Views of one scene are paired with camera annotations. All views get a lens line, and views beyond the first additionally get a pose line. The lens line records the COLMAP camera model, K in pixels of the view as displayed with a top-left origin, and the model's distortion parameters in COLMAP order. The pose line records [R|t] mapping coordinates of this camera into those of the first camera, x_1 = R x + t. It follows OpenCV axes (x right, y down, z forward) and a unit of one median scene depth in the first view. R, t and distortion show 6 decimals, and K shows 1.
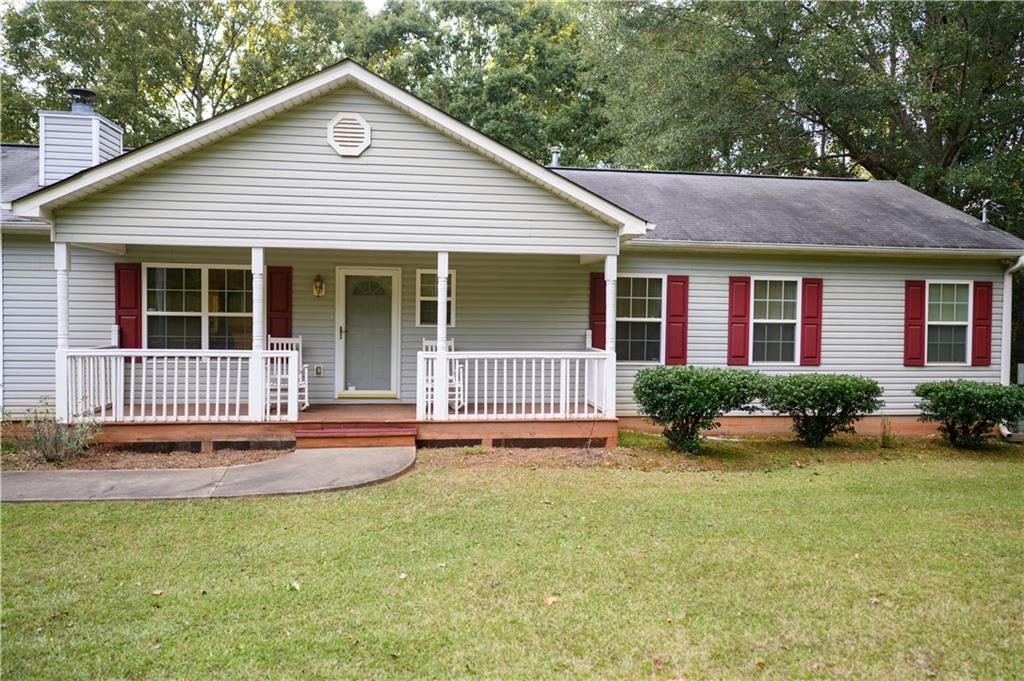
lens RADIAL K [[701.1, 0, 512.0], [0, 701.1, 340.5], [0, 0, 1]] dist [0.006310, 0.001148]
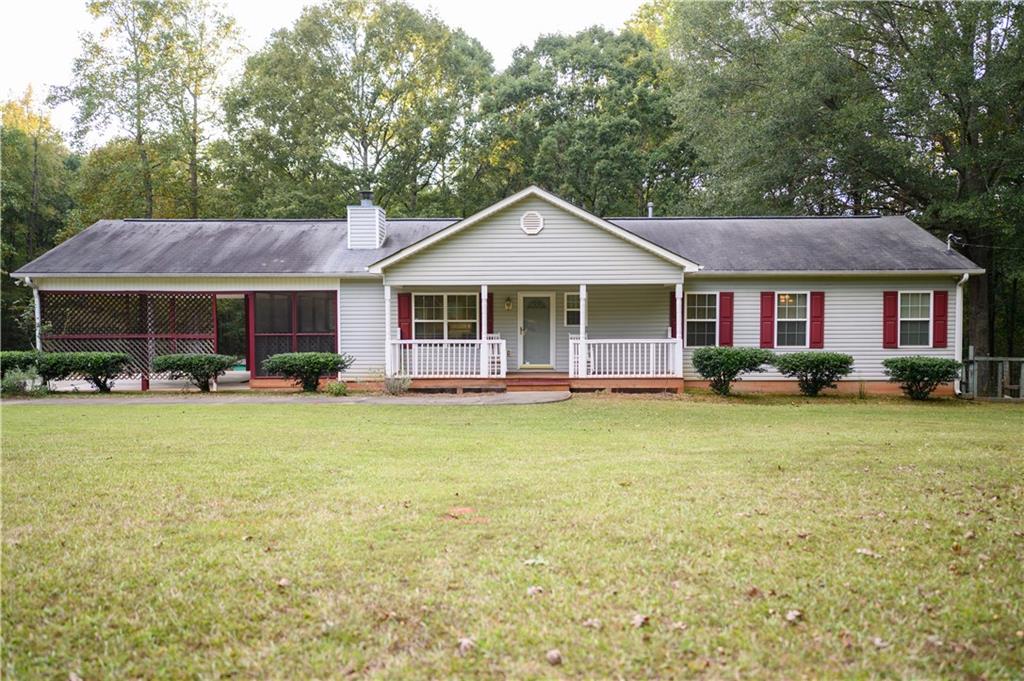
lens RADIAL K [[701.1, 0, 512.0], [0, 701.1, 340.5], [0, 0, 1]] dist [0.006310, 0.001148]
pose [[0.988065, -0.010928, -0.153650, -0.002387], [0.010349, 0.999936, -0.004567, 0.020863], [0.153690, 0.002922, 0.988115, -0.694535]]
